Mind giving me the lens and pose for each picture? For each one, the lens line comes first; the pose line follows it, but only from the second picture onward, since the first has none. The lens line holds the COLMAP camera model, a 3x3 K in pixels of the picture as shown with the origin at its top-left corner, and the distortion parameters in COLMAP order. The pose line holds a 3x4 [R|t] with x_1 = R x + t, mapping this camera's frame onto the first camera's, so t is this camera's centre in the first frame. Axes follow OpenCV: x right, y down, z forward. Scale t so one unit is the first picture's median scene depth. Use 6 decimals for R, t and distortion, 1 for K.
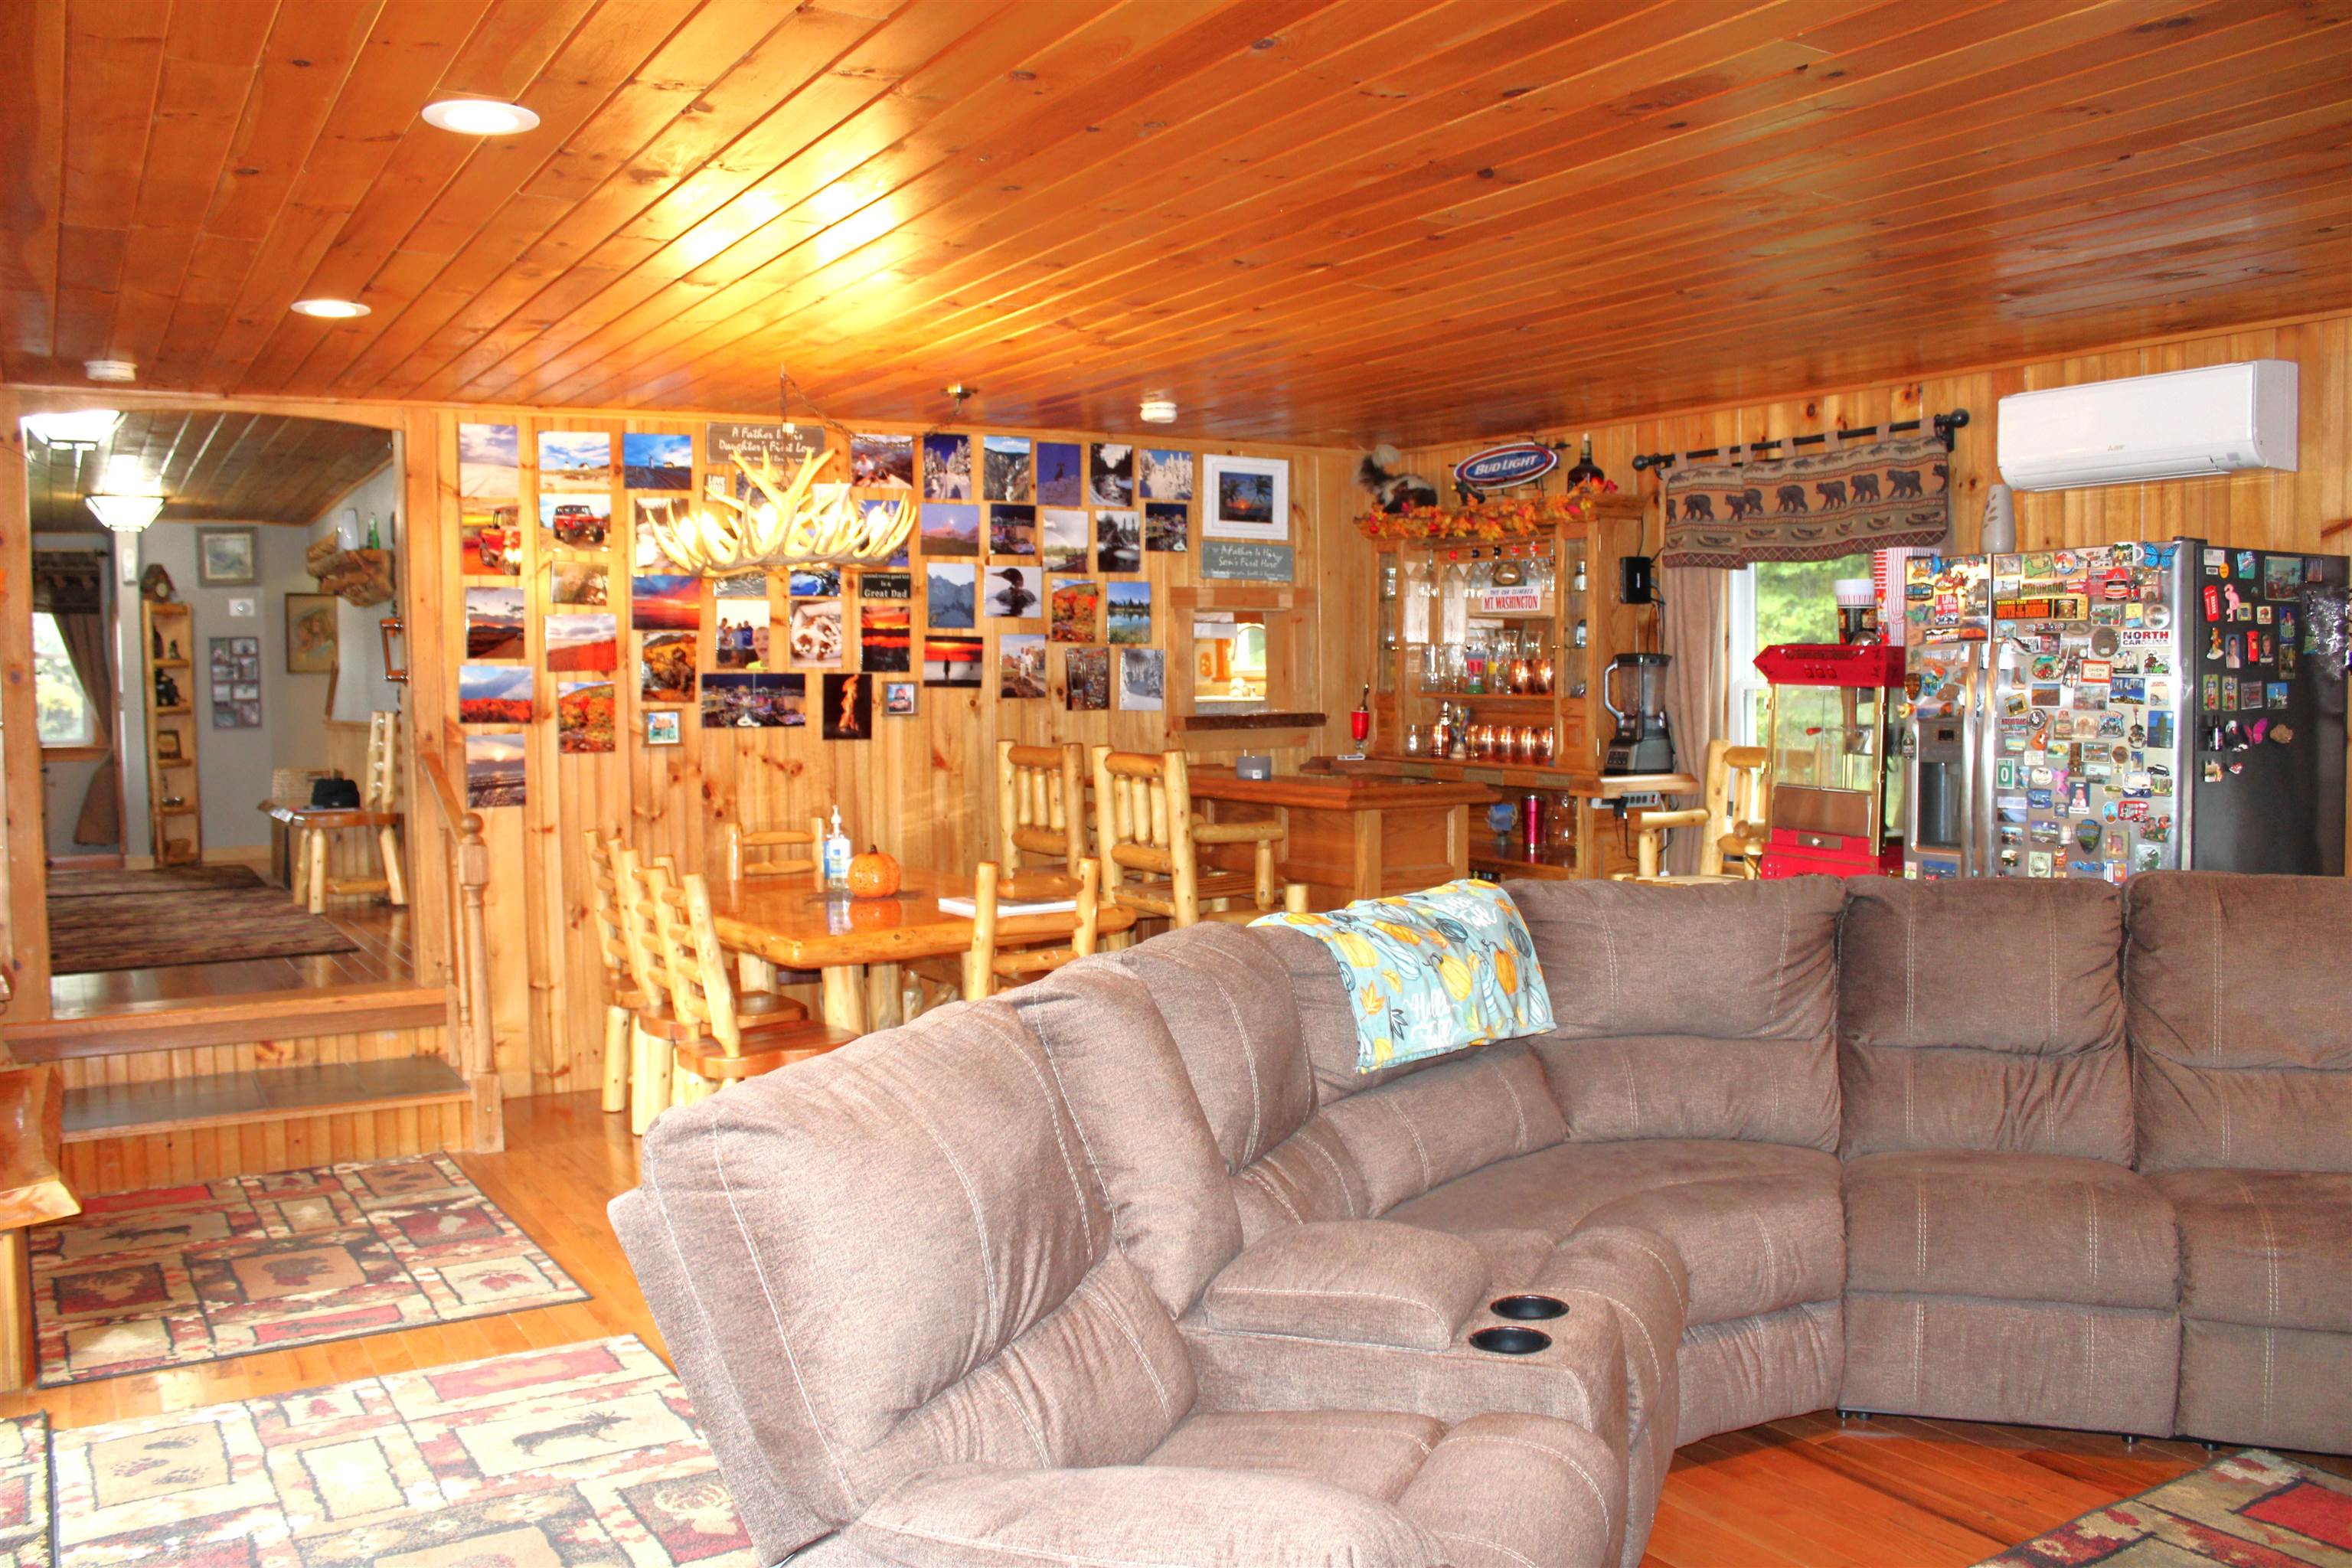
lens RADIAL K [[1941.7, 0, 1165.1], [0, 1941.7, 780.4], [0, 0, 1]] dist [-0.166425, 0.146814]
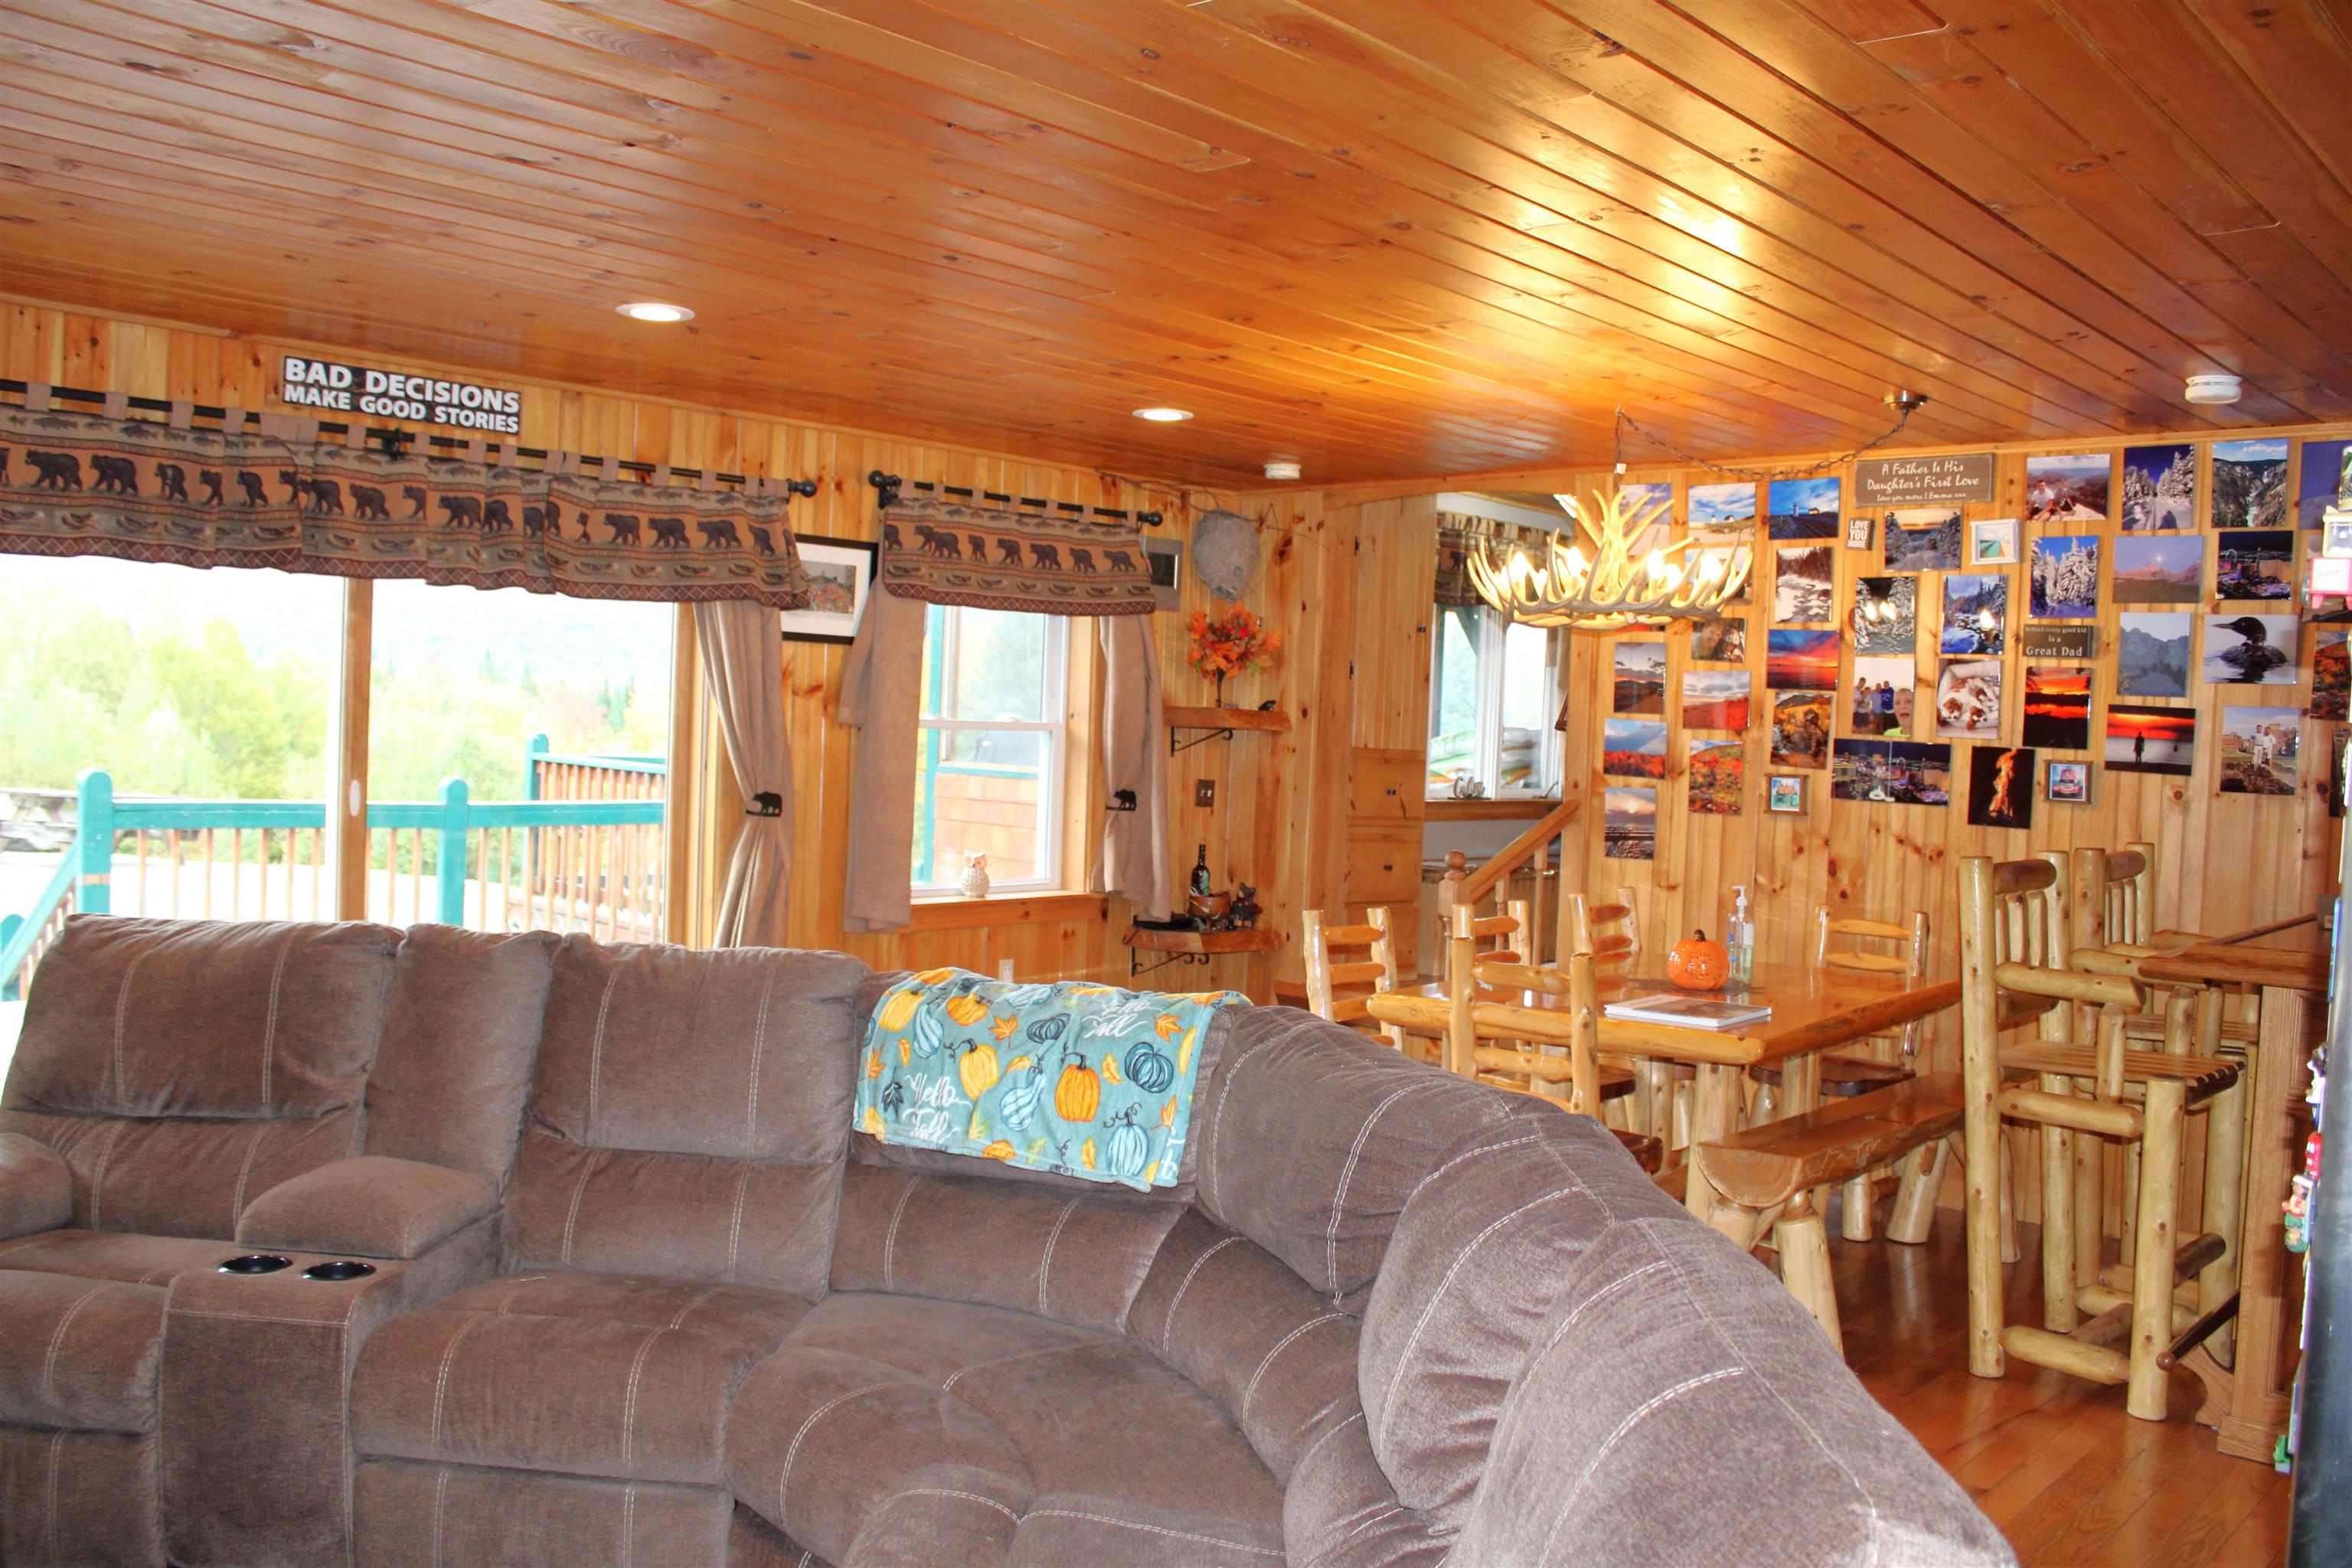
lens RADIAL K [[1941.7, 0, 1165.1], [0, 1941.7, 780.4], [0, 0, 1]] dist [-0.166425, 0.146814]
pose [[0.285712, 0.053971, -0.956795, 0.524755], [-0.092130, 0.995335, 0.028634, -0.031970], [0.953877, 0.079968, 0.289351, 0.433384]]
